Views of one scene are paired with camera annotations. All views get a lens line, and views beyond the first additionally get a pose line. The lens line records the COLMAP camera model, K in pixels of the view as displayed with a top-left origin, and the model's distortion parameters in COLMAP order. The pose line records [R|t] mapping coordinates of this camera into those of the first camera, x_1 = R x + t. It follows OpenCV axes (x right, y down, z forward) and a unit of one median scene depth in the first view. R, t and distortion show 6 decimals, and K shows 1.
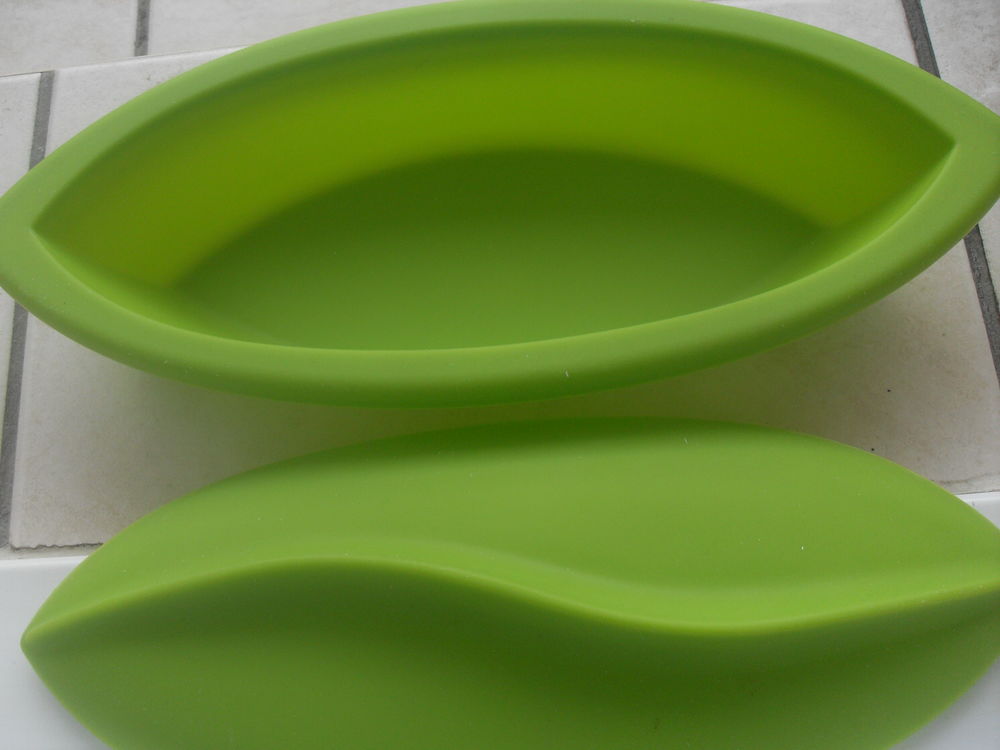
lens RADIAL K [[1108.5, 0, 500.0], [0, 1108.5, 375.0], [0, 0, 1]] dist [-0.211477, 0.224602]
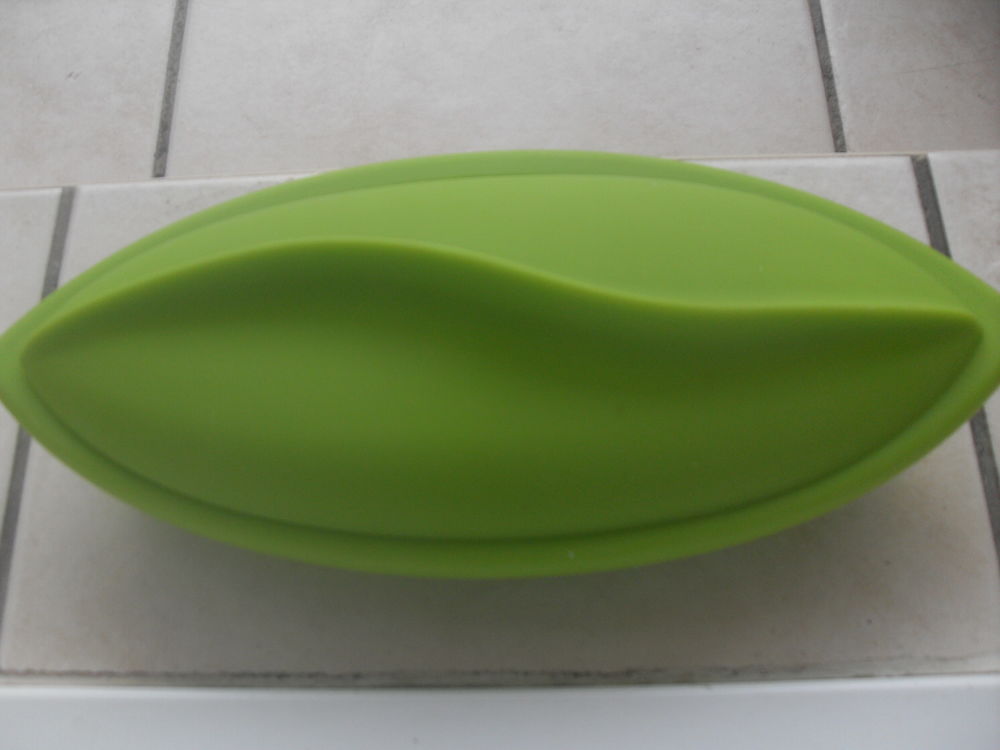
lens RADIAL K [[1108.5, 0, 500.0], [0, 1108.5, 375.0], [0, 0, 1]] dist [-0.211477, 0.224602]
pose [[0.998378, 0.056479, 0.007172, -0.014823], [-0.055712, 0.995138, -0.081220, -0.051056], [-0.011725, 0.080689, 0.996670, -0.005789]]
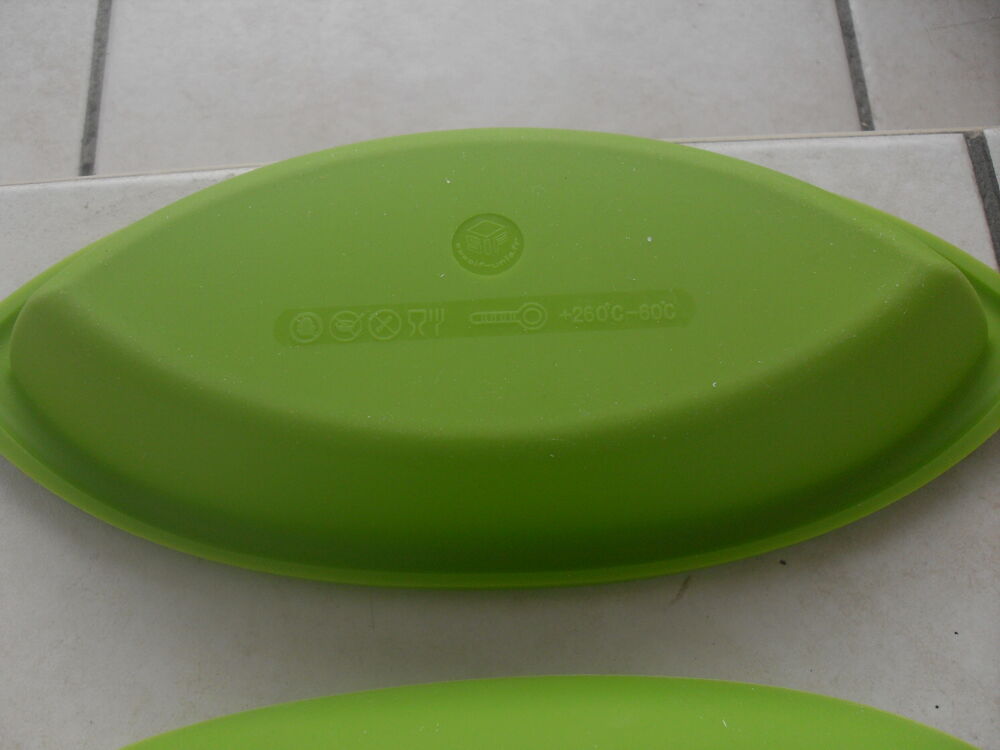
lens RADIAL K [[1108.5, 0, 500.0], [0, 1108.5, 375.0], [0, 0, 1]] dist [-0.211477, 0.224602]
pose [[0.999076, 0.031458, 0.029275, -0.022641], [-0.030353, 0.998837, -0.037469, -0.126480], [-0.030420, 0.036546, 0.998869, 0.153305]]
